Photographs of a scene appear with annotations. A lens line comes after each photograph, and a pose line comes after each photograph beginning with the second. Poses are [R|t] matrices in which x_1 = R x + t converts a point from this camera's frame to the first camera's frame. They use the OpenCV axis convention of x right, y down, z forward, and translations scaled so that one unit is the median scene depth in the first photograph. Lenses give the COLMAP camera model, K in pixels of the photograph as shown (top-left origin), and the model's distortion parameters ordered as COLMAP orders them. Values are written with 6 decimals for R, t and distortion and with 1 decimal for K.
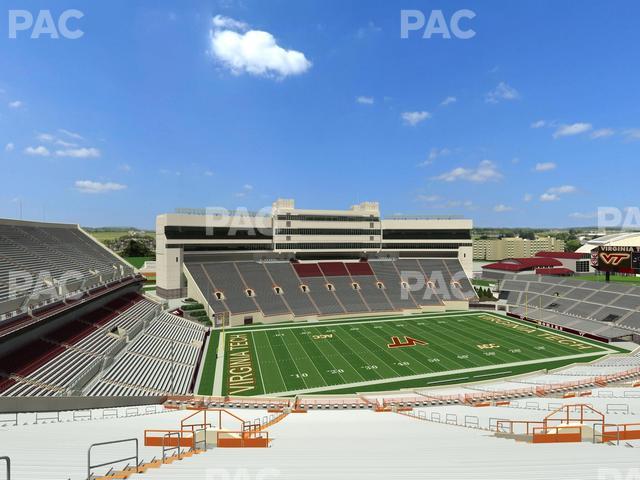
lens RADIAL K [[320.1, 0, 320.0], [0, 320.1, 240.5], [0, 0, 1]] dist [0.000263, 0.000248]
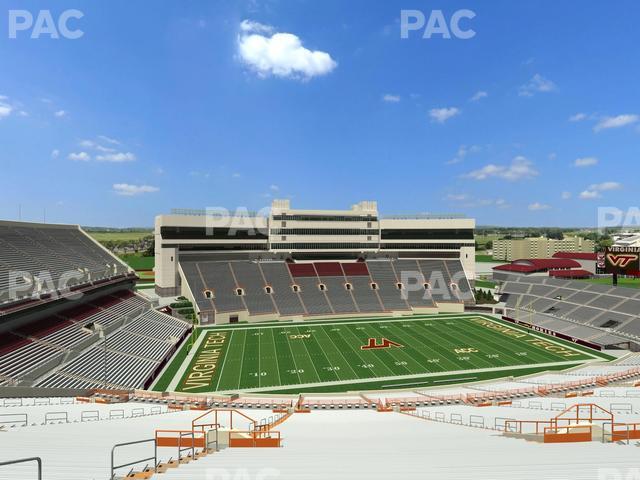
lens RADIAL K [[320.1, 0, 320.0], [0, 320.1, 240.5], [0, 0, 1]] dist [0.000263, 0.000248]
pose [[0.996876, 0.000111, -0.078978, 0.097426], [-0.000108, 1.000000, 0.000048, 0.000045], [0.078978, -0.000039, 0.996876, 0.004499]]
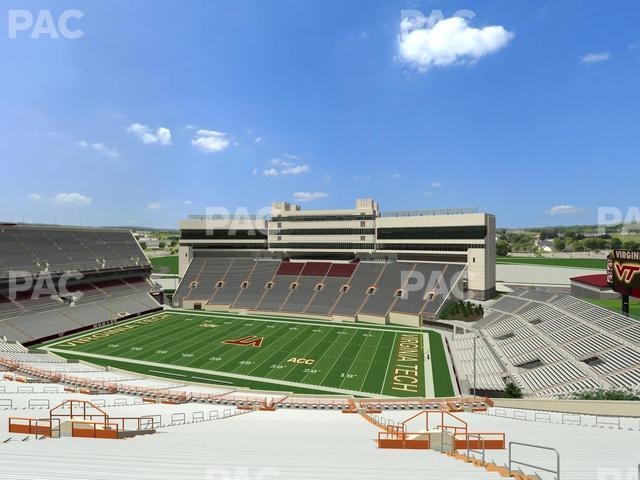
lens RADIAL K [[320.1, 0, 320.3], [0, 320.1, 240.6], [0, 0, 1]] dist [0.000263, 0.000248]
pose [[0.842684, 0.001053, -0.538408, 0.616049], [-0.000878, 0.999999, 0.000582, -0.000221], [0.538408, -0.000018, 0.842684, 0.170307]]
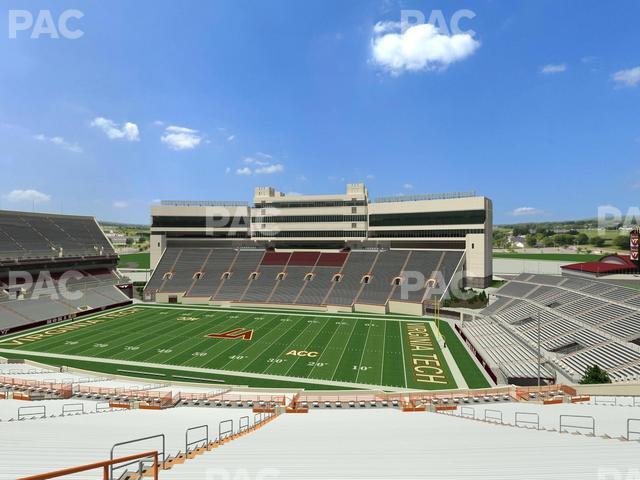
lens RADIAL K [[320.1, 0, 320.2], [0, 320.1, 240.5], [0, 0, 1]] dist [0.000263, 0.000248]
pose [[0.882824, 0.000740, -0.469703, 0.541168], [-0.000838, 1.000000, 0.000000, 0.038027], [0.469703, 0.000394, 0.882825, 0.209585]]
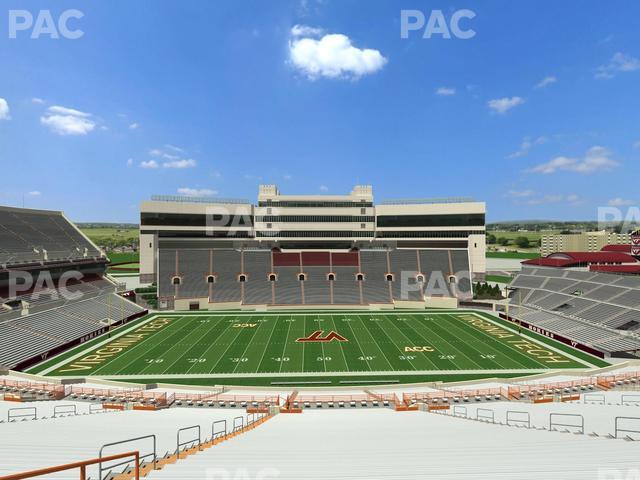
lens RADIAL K [[320.1, 0, 320.0], [0, 320.1, 240.4], [0, 0, 1]] dist [0.000263, 0.000248]
pose [[0.972896, 0.000314, -0.231243, 0.278731], [-0.000432, 1.000000, -0.000459, 0.038157], [0.231243, 0.000546, 0.972896, 0.106884]]
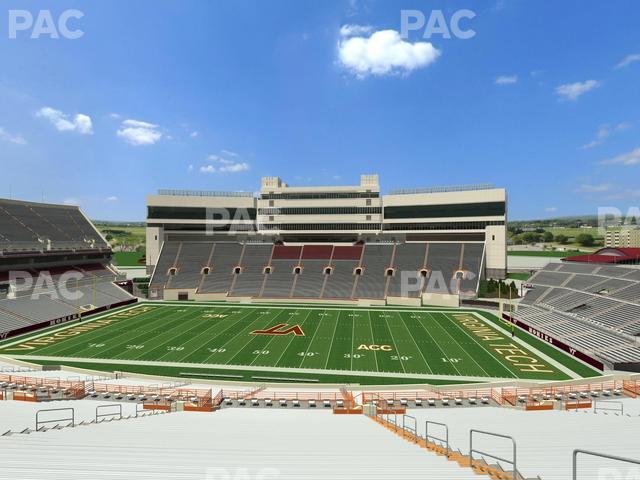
lens RADIAL K [[320.1, 0, 320.1], [0, 320.1, 240.3], [0, 0, 1]] dist [0.000263, 0.000248]
pose [[0.926585, 0.000472, -0.376085, 0.399127], [-0.000673, 1.000000, -0.000401, 0.059039], [0.376085, 0.000625, 0.926585, 0.187330]]
